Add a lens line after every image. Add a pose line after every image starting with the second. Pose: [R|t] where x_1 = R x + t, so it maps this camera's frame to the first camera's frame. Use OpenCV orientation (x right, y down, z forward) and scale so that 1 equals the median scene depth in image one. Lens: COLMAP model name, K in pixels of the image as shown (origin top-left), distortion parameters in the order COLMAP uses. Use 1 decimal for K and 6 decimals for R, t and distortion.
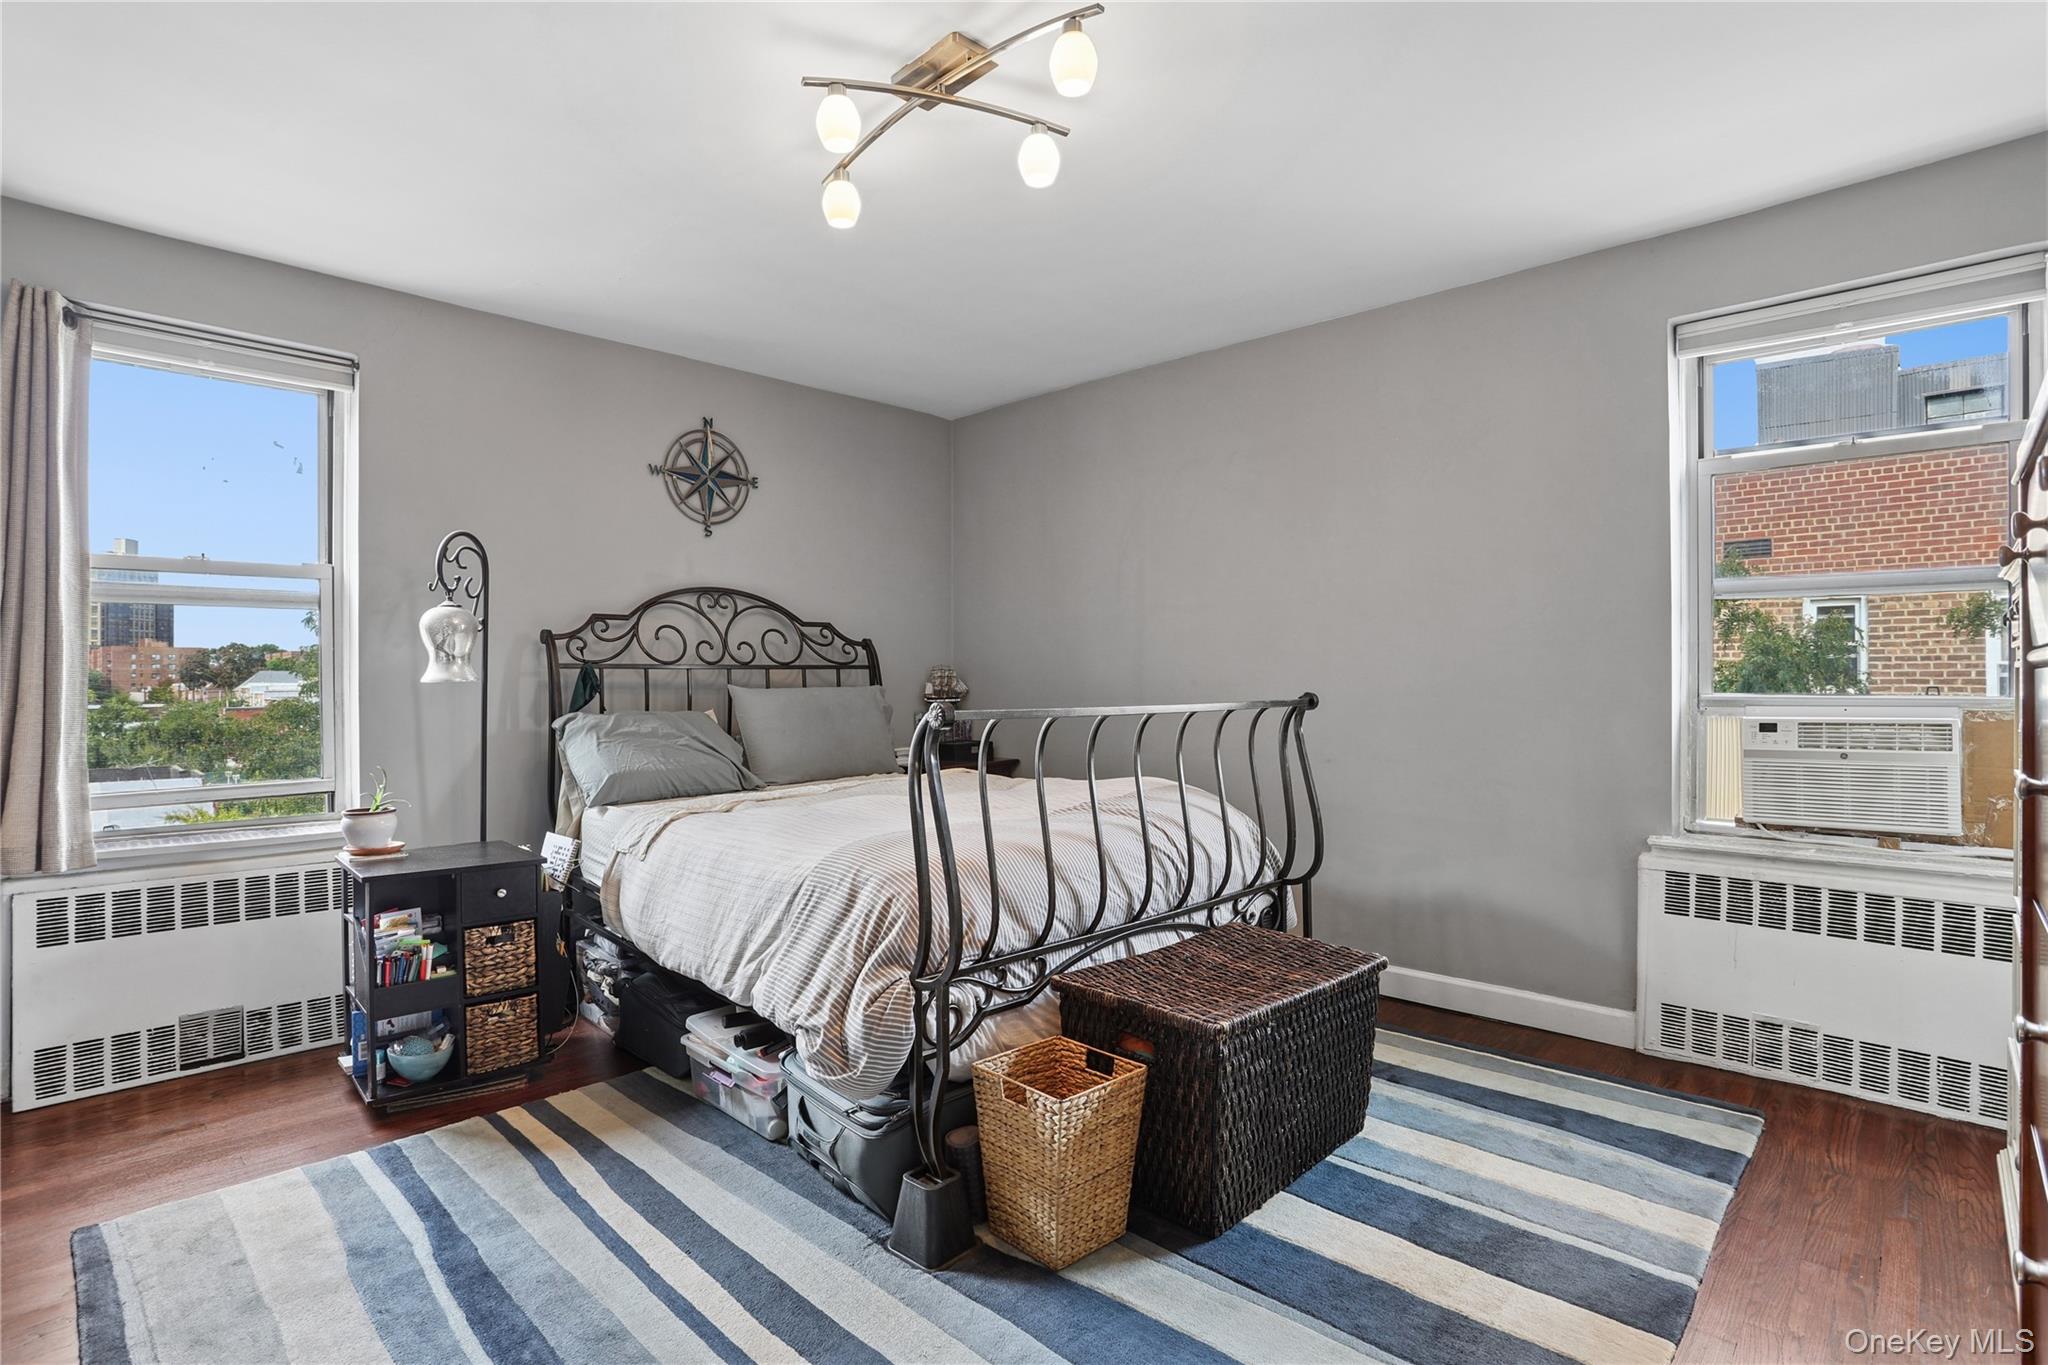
lens RADIAL K [[996.4, 0, 1019.6], [0, 996.4, 677.6], [0, 0, 1]] dist [-0.073889, 0.026884]
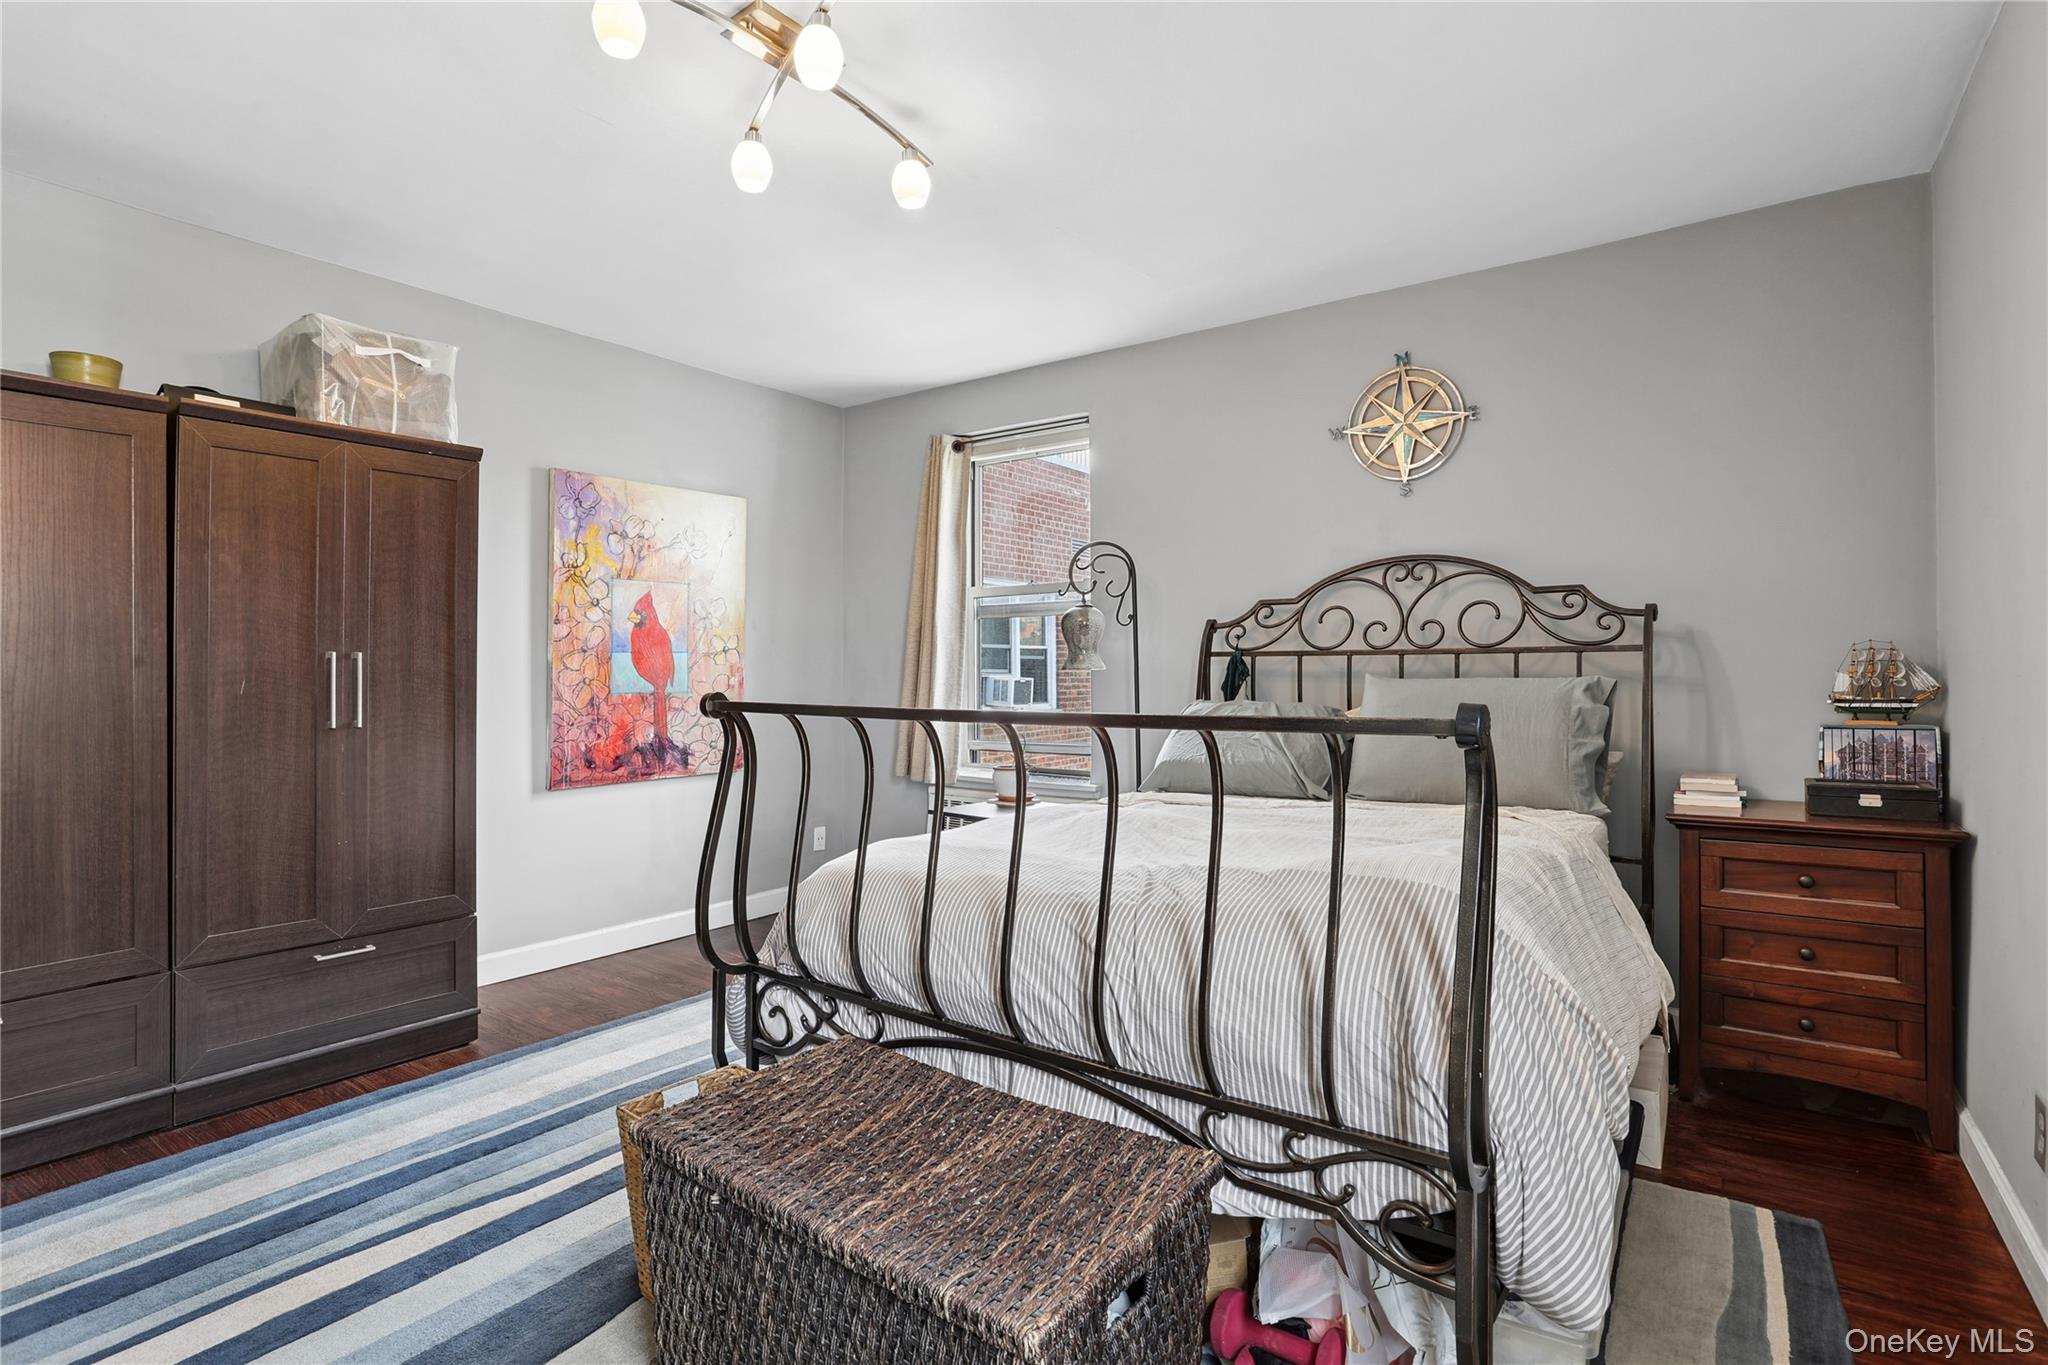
lens RADIAL K [[996.4, 0, 1019.6], [0, 996.4, 677.6], [0, 0, 1]] dist [-0.073889, 0.026884]
pose [[0.133084, 0.003057, -0.991100, 0.500921], [-0.001205, 0.999995, 0.002923, 0.008994], [0.991104, 0.000805, 0.133087, 0.622952]]
